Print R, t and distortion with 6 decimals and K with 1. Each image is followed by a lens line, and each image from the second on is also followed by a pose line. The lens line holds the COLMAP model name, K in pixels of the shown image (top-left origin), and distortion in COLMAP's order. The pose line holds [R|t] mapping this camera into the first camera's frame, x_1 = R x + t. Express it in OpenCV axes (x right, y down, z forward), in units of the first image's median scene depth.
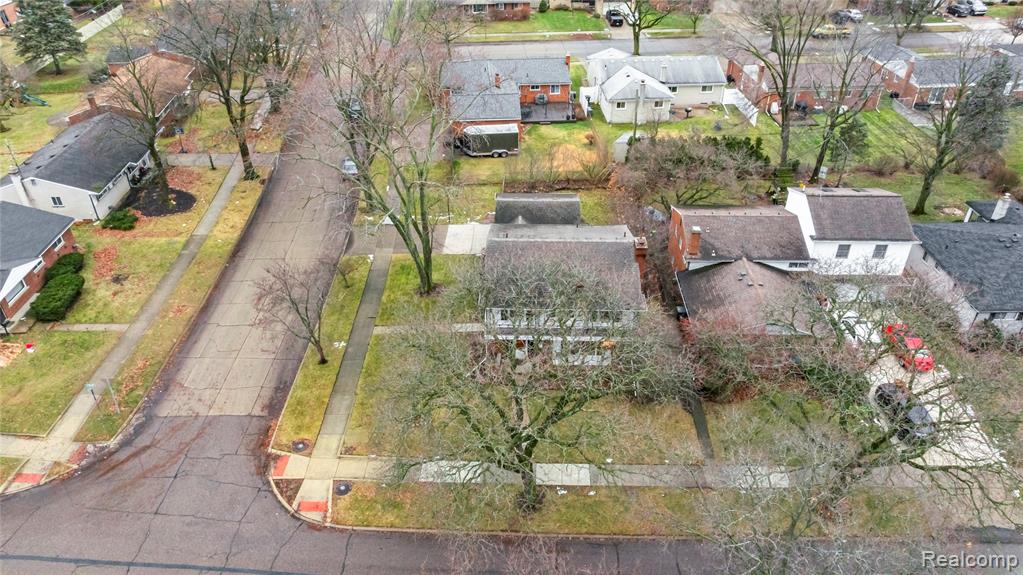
lens RADIAL K [[725.8, 0, 512.3], [0, 725.8, 268.2], [0, 0, 1]] dist [-0.023164, 0.005406]
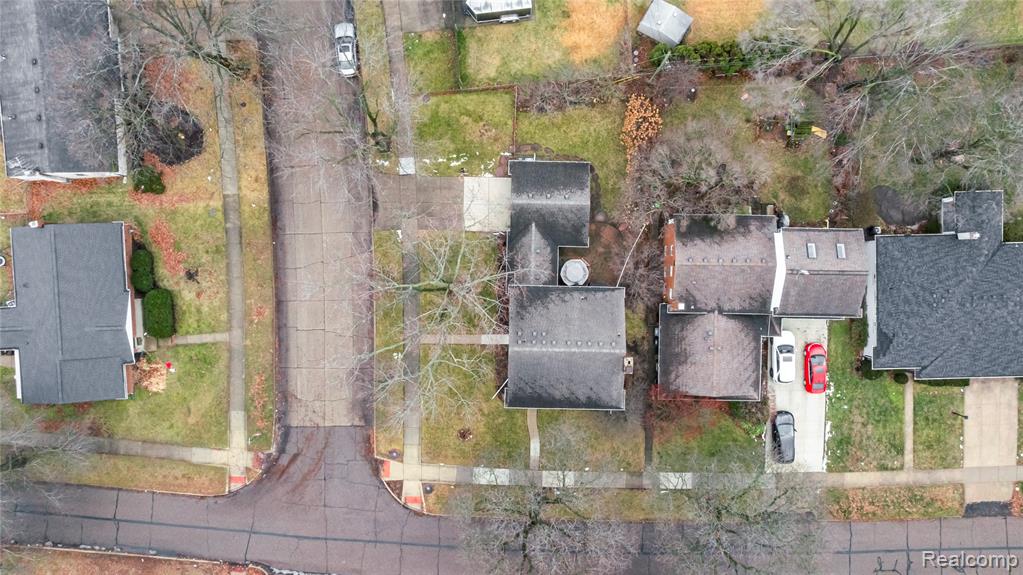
lens RADIAL K [[725.8, 0, 512.3], [0, 725.8, 268.2], [0, 0, 1]] dist [-0.023164, 0.005406]
pose [[0.999894, -0.011927, 0.008358, -0.040753], [-0.000774, 0.529598, 0.848248, -1.259259], [-0.014543, -0.848165, 0.529533, 0.478763]]
